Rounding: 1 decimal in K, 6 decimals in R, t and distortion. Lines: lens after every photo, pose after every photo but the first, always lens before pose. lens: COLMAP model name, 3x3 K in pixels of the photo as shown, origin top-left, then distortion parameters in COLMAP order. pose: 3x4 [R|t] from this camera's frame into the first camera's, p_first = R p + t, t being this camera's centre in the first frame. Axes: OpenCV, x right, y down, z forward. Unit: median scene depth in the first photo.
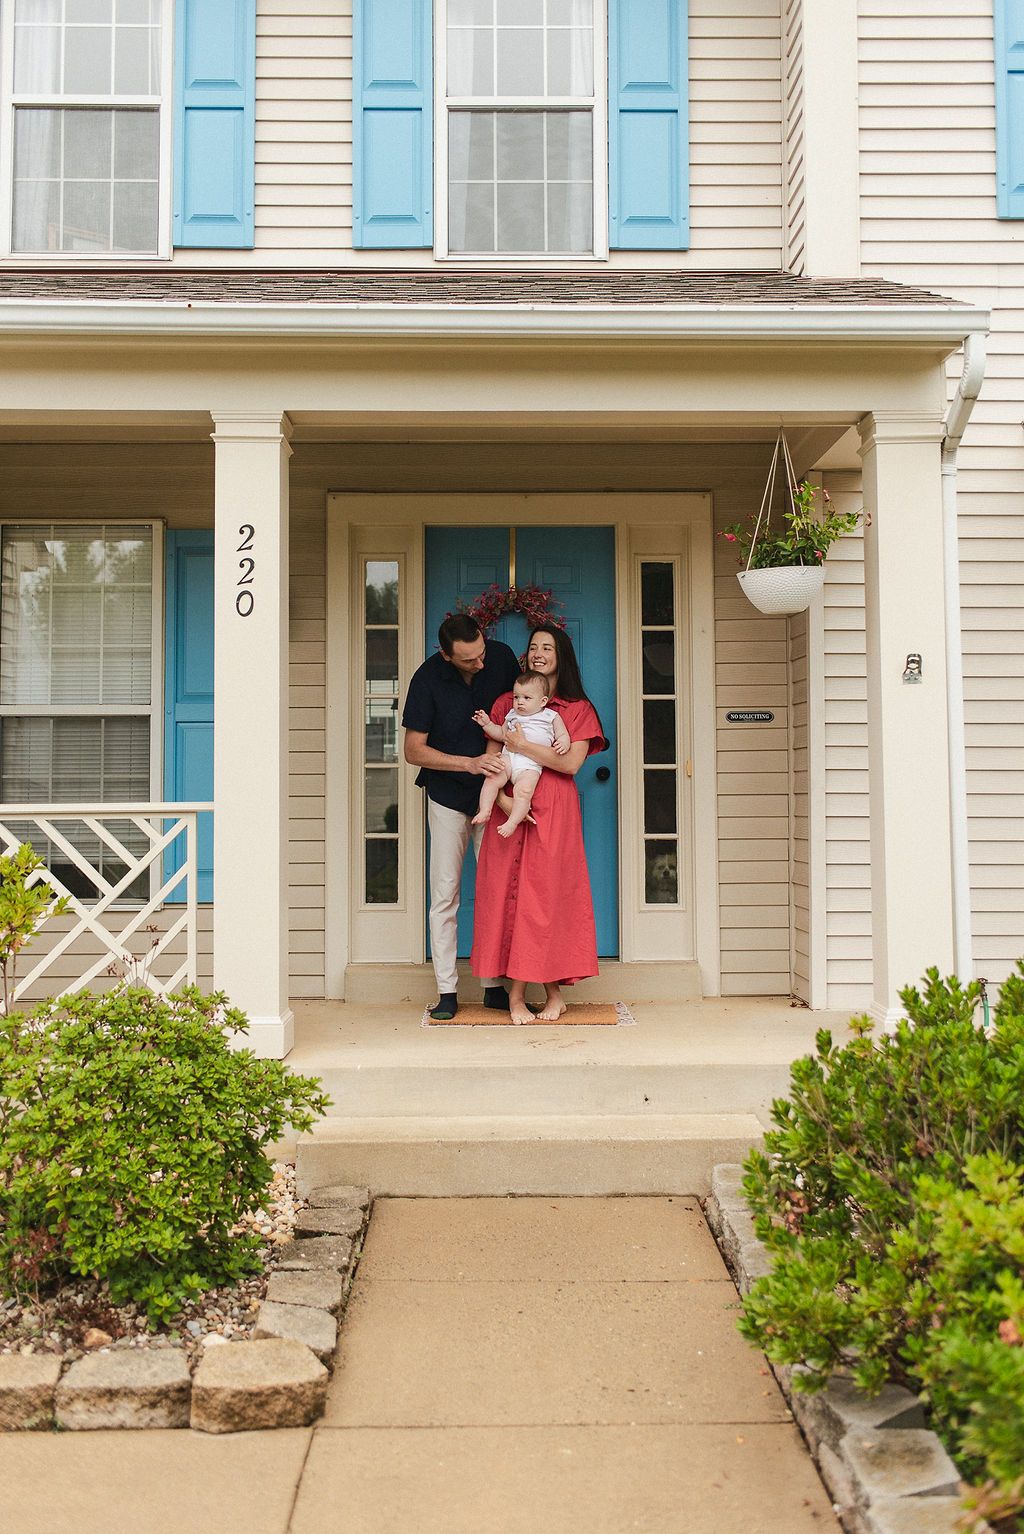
lens RADIAL K [[1502.9, 0, 511.8], [0, 1502.9, 767.6], [0, 0, 1]] dist [0.005848, 0.000000]
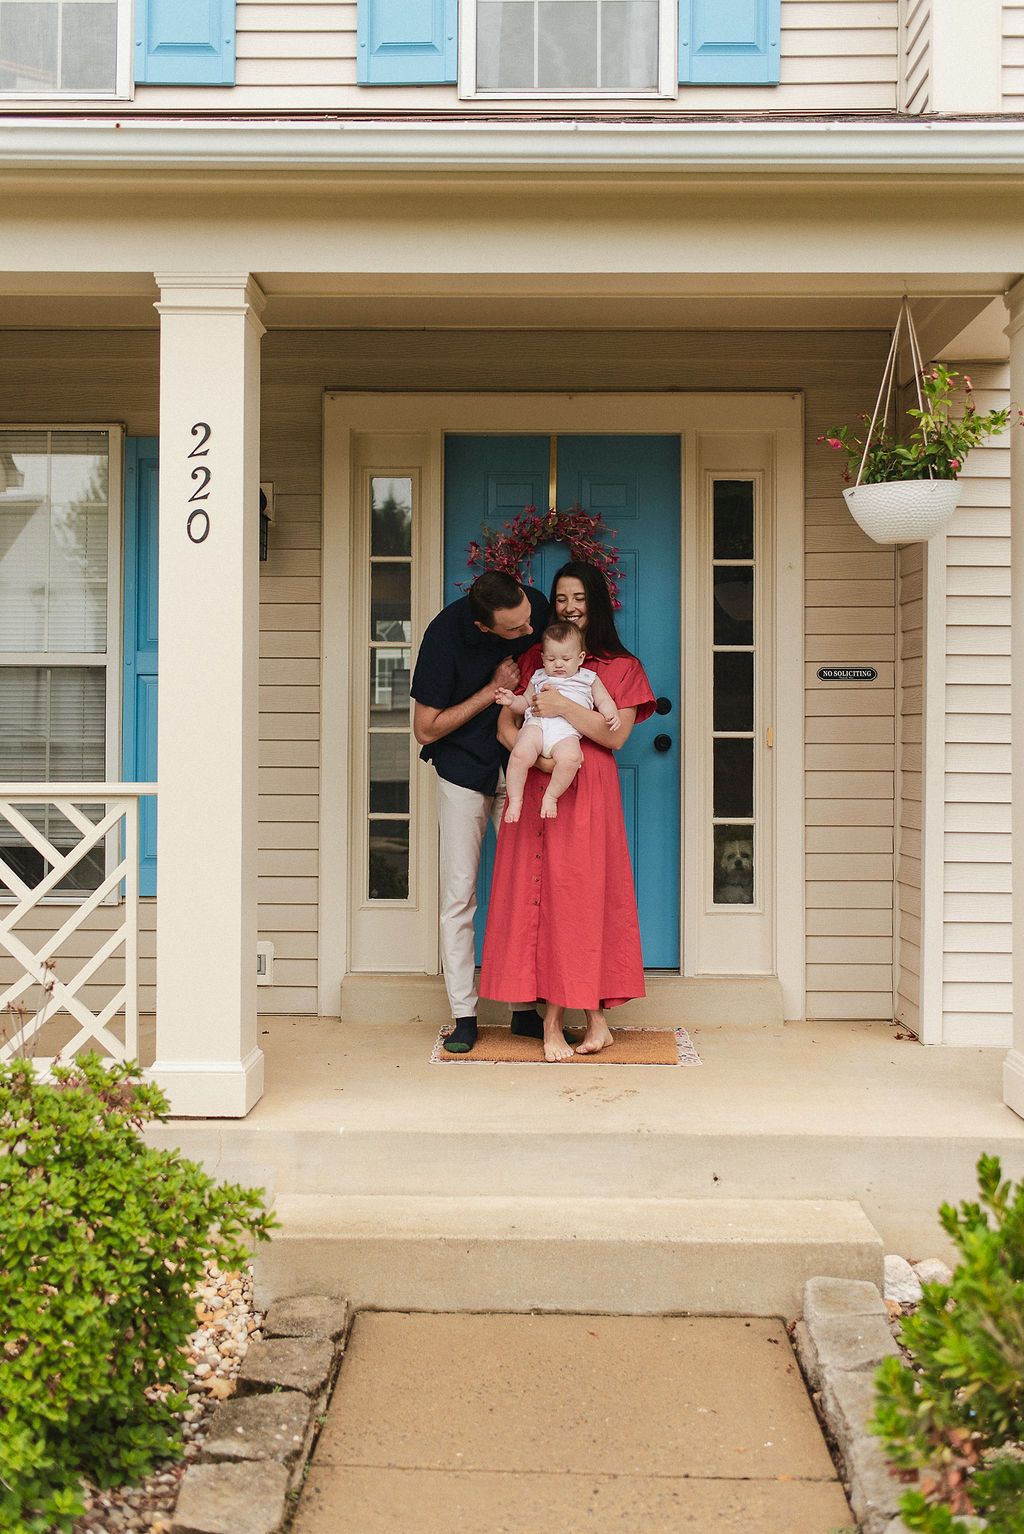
lens RADIAL K [[1502.9, 0, 513.6], [0, 1502.9, 740.4], [0, 0, 1]] dist [0.005848, 0.000000]
pose [[0.999313, 0.010133, -0.035662, 0.010941], [-0.009278, 0.999667, 0.024061, -0.018430], [0.035894, -0.023714, 0.999074, 0.219850]]
